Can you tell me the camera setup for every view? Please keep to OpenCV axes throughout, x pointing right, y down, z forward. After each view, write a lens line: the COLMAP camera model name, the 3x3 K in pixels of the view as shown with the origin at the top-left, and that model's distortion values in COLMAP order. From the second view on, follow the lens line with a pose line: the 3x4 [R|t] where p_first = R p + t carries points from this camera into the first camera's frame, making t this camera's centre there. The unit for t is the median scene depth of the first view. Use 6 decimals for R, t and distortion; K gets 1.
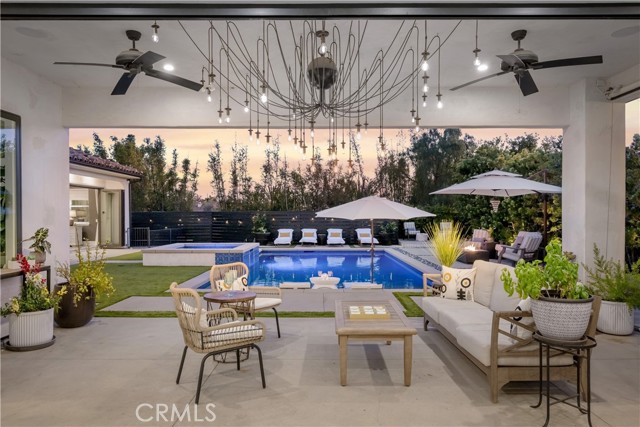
lens RADIAL K [[412.3, 0, 319.9], [0, 412.3, 211.3], [0, 0, 1]] dist [0.024017, -0.003836]
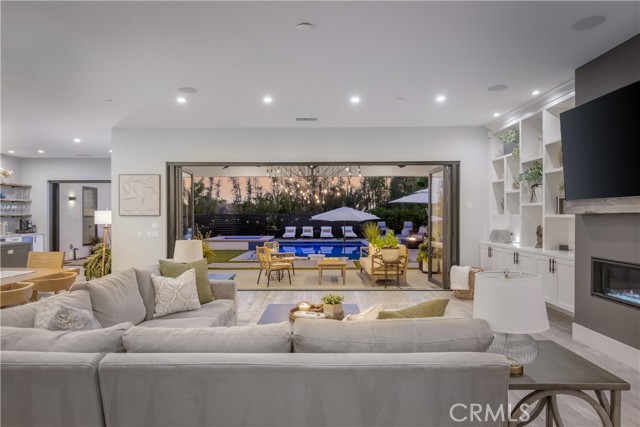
lens RADIAL K [[365.5, 0, 320.1], [0, 365.5, 213.0], [0, 0, 1]] dist [-0.001148, 0.000001]
pose [[0.999976, -0.001205, 0.006772, 0.007561], [0.001178, 0.999991, 0.004009, -0.008366], [-0.006777, -0.004001, 0.999969, -0.227947]]
